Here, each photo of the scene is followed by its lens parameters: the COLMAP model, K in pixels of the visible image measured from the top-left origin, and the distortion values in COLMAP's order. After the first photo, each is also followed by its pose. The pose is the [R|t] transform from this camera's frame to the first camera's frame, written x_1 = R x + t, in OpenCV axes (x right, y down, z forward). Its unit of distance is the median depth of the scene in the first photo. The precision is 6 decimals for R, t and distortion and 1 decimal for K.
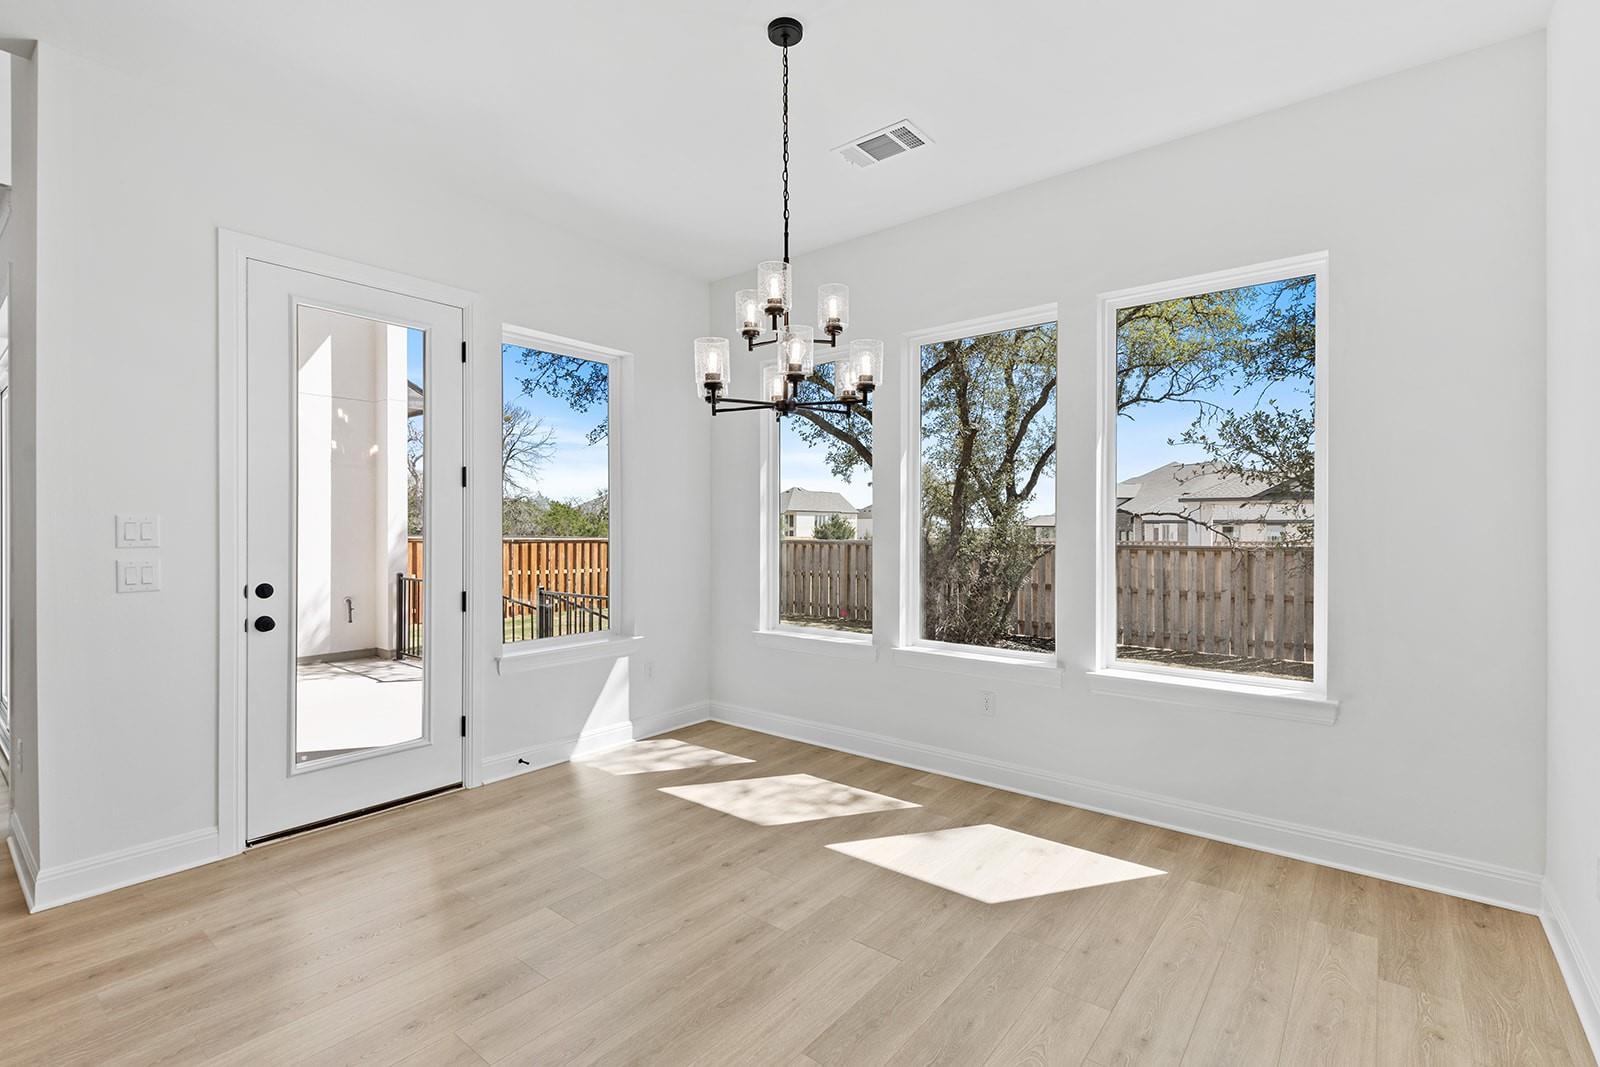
lens RADIAL K [[709.2, 0, 800.0], [0, 709.2, 533.5], [0, 0, 1]] dist [0.110660, -0.000040]
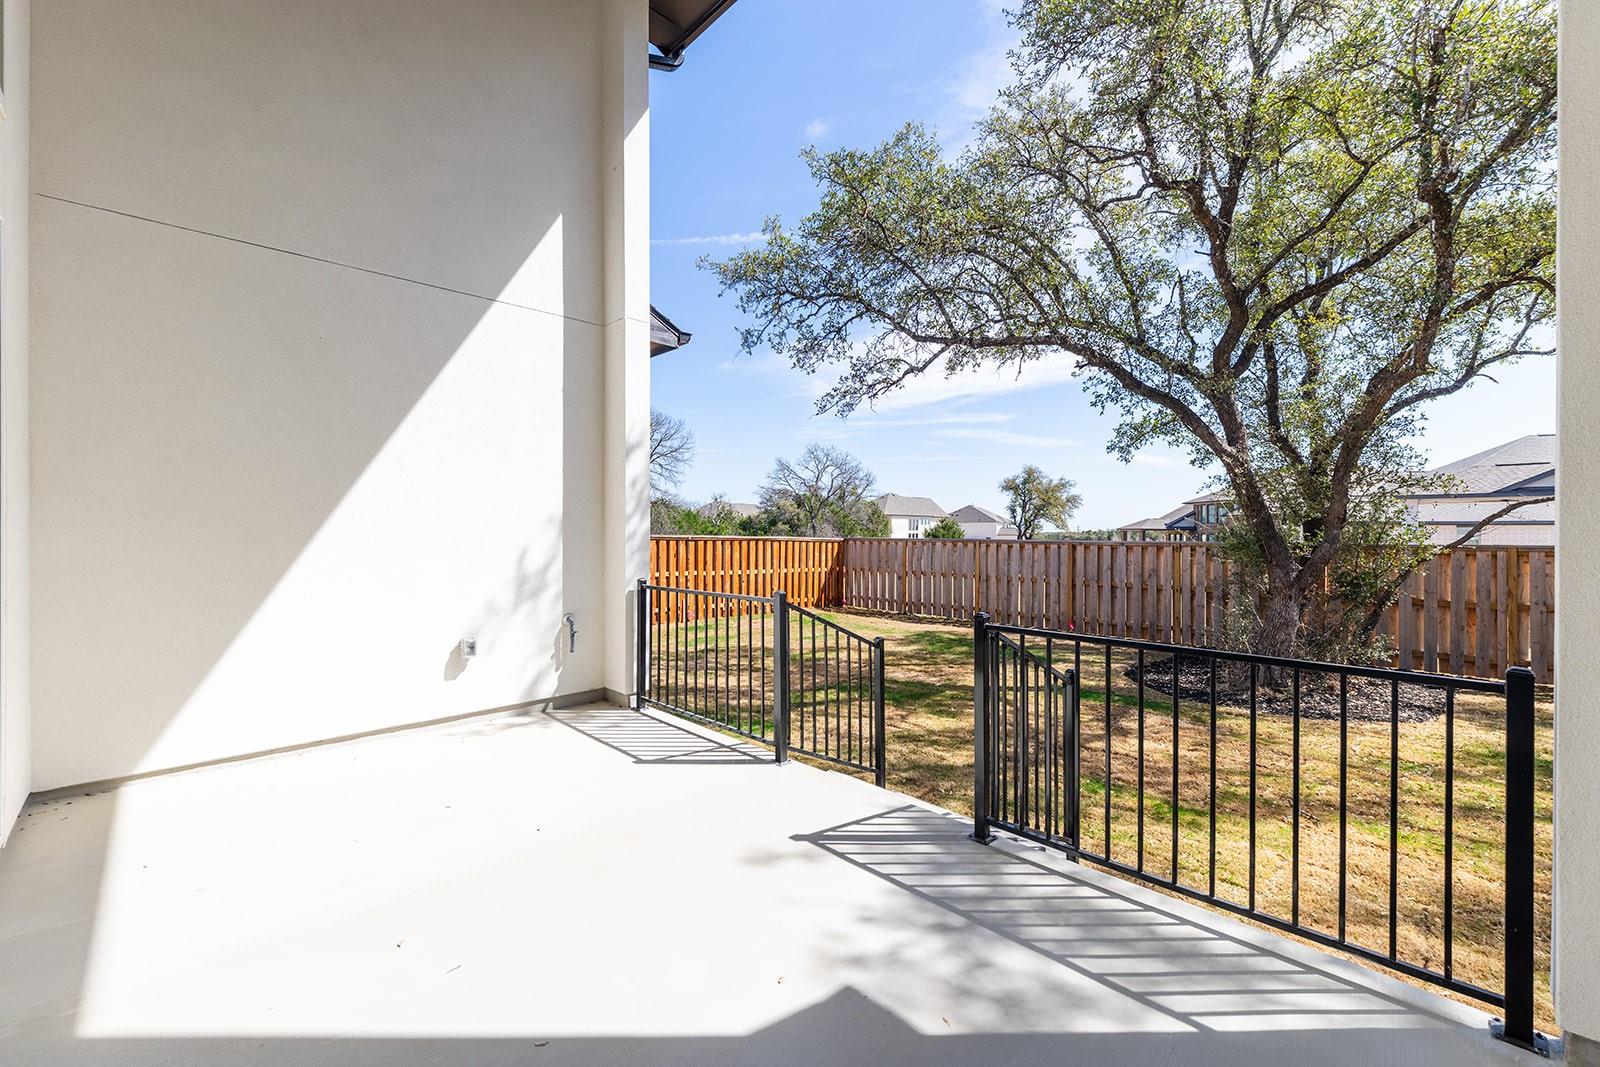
lens RADIAL K [[667.8, 0, 800.0], [0, 667.8, 533.5], [0, 0, 1]] dist [0.001486, -0.000106]
pose [[0.991922, 0.002992, -0.126815, -0.155364], [-0.002847, 0.999995, 0.001329, 0.003065], [0.126819, -0.000957, 0.991925, 0.197361]]
